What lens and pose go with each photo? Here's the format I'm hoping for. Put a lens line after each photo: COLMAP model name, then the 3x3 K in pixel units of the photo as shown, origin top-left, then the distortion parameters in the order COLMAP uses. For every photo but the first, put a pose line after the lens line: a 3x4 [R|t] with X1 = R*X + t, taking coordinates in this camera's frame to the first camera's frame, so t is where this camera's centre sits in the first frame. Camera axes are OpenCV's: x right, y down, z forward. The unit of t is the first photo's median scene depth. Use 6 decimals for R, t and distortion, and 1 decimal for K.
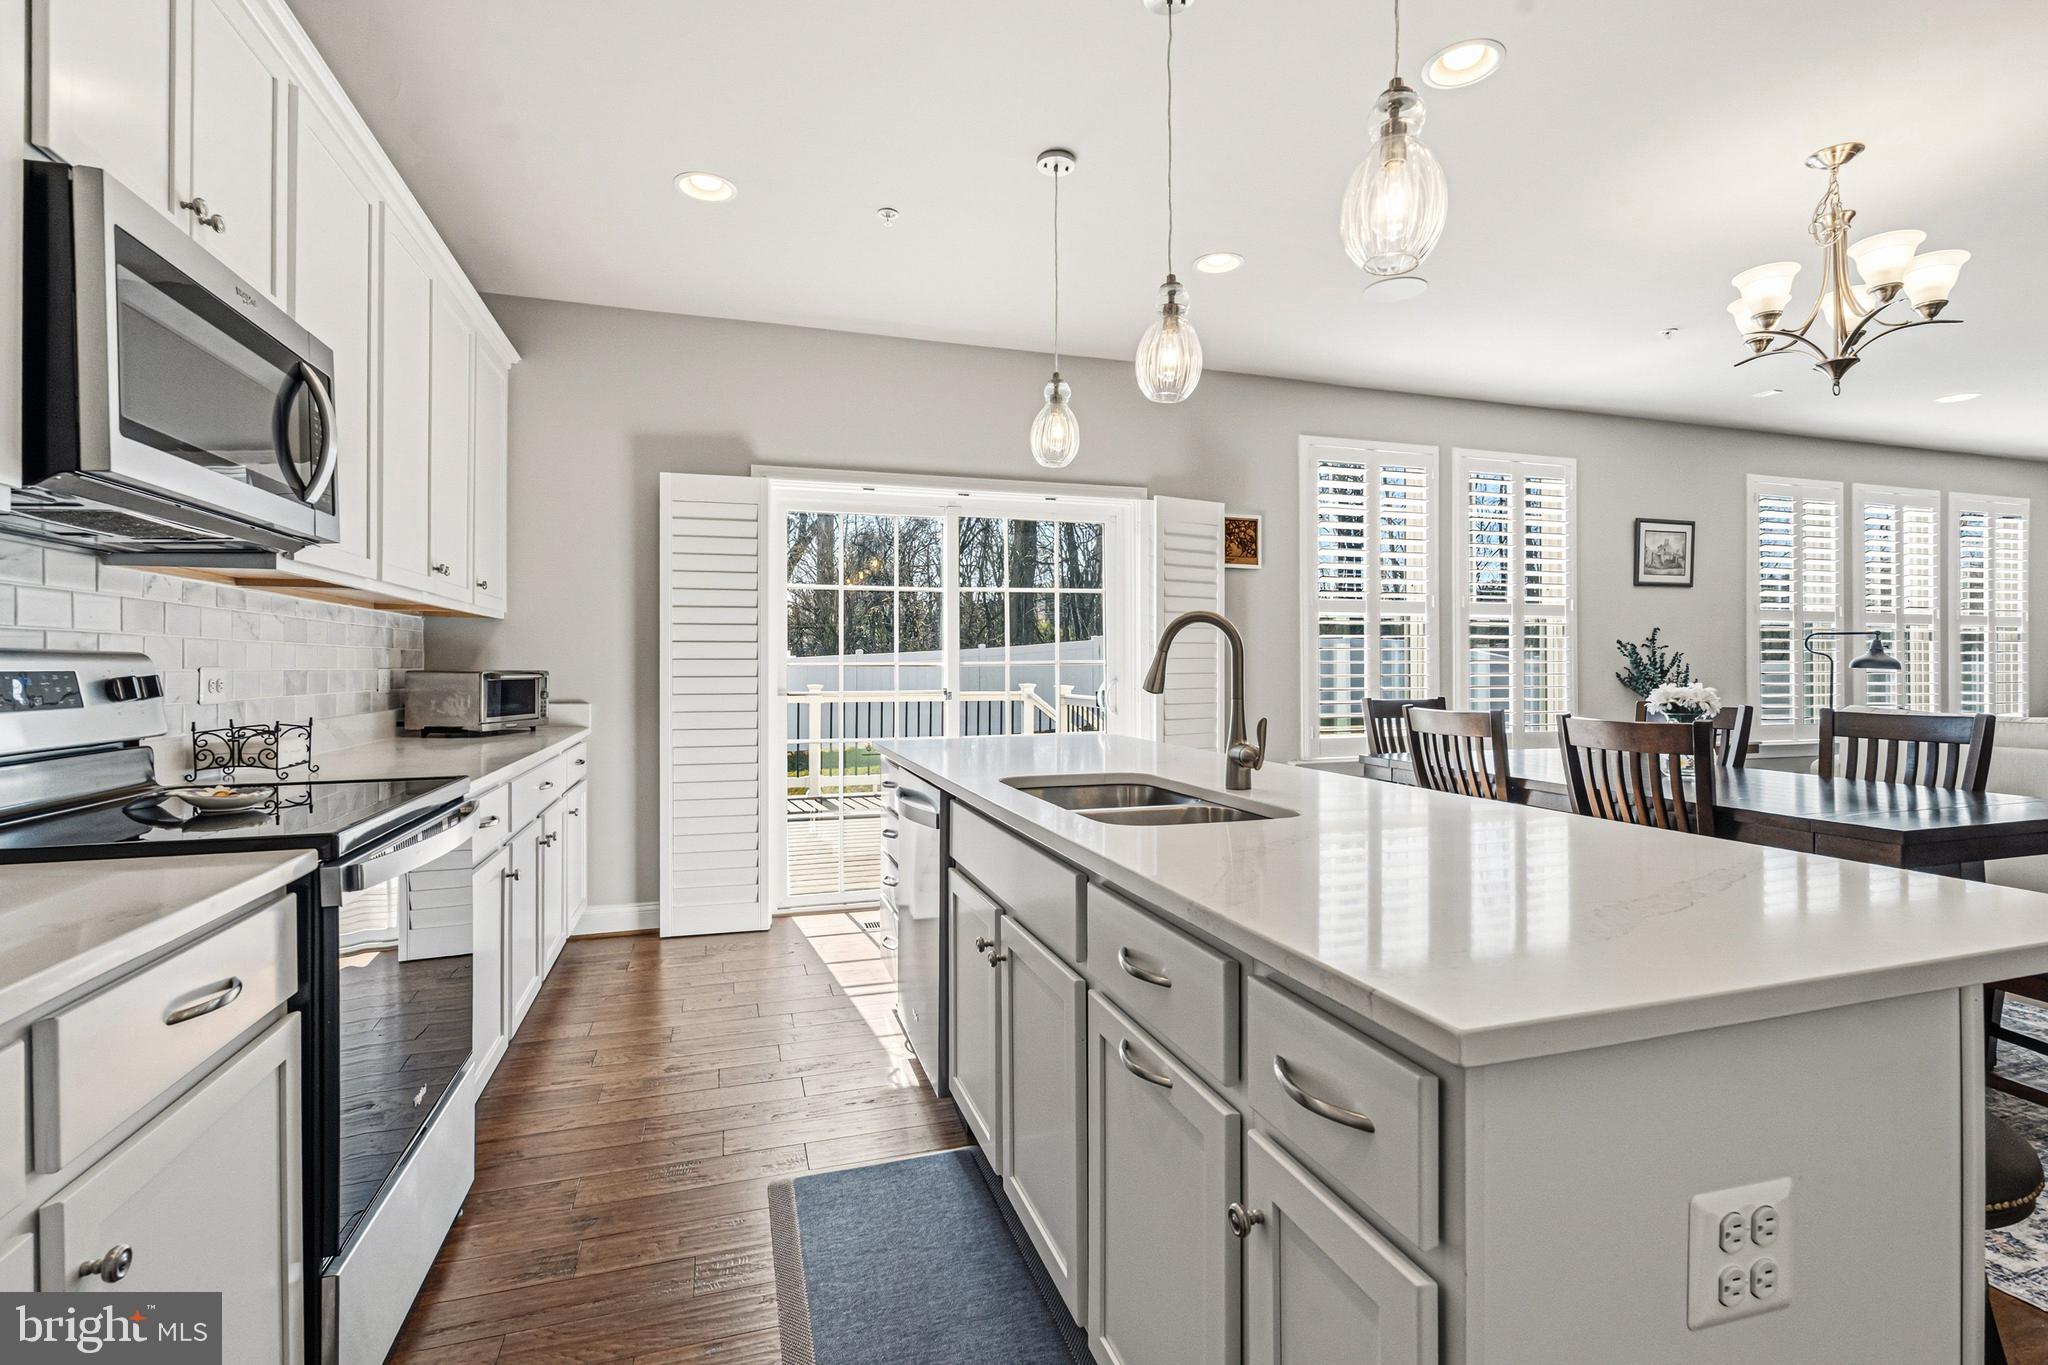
lens RADIAL K [[920.2, 0, 1029.5], [0, 920.2, 680.6], [0, 0, 1]] dist [-0.006922, 0.000807]
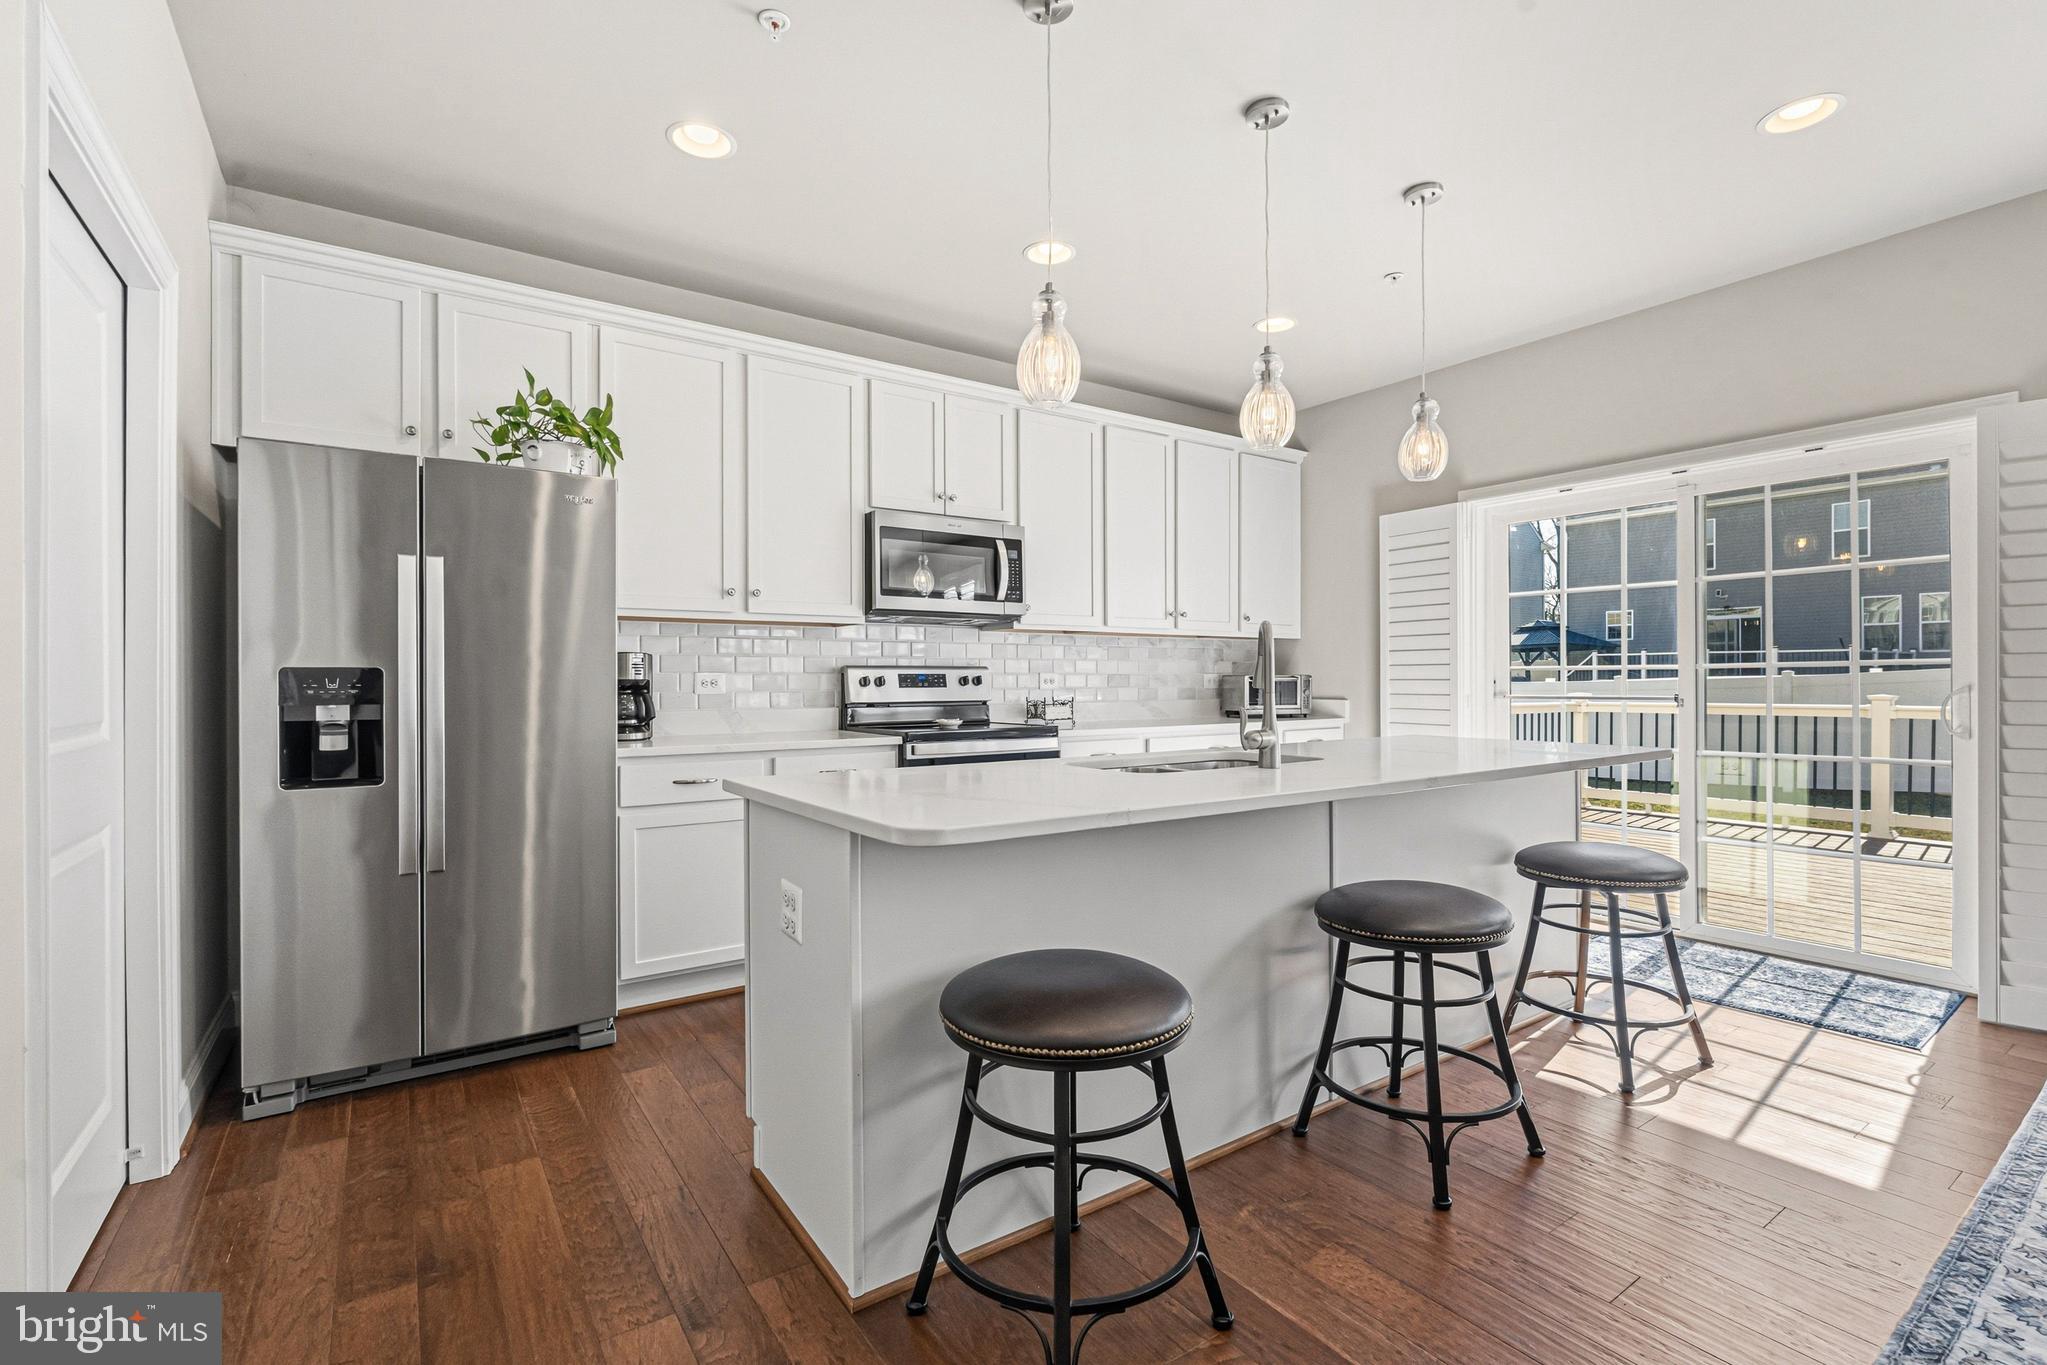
lens RADIAL K [[919.7, 0, 1028.5], [0, 919.7, 675.7], [0, 0, 1]] dist [-0.006922, 0.000807]
pose [[0.278610, 0.001268, -0.960403, 0.909738], [-0.016255, 0.999862, -0.003395, 0.000138], [0.960267, 0.016557, 0.278592, 0.278643]]
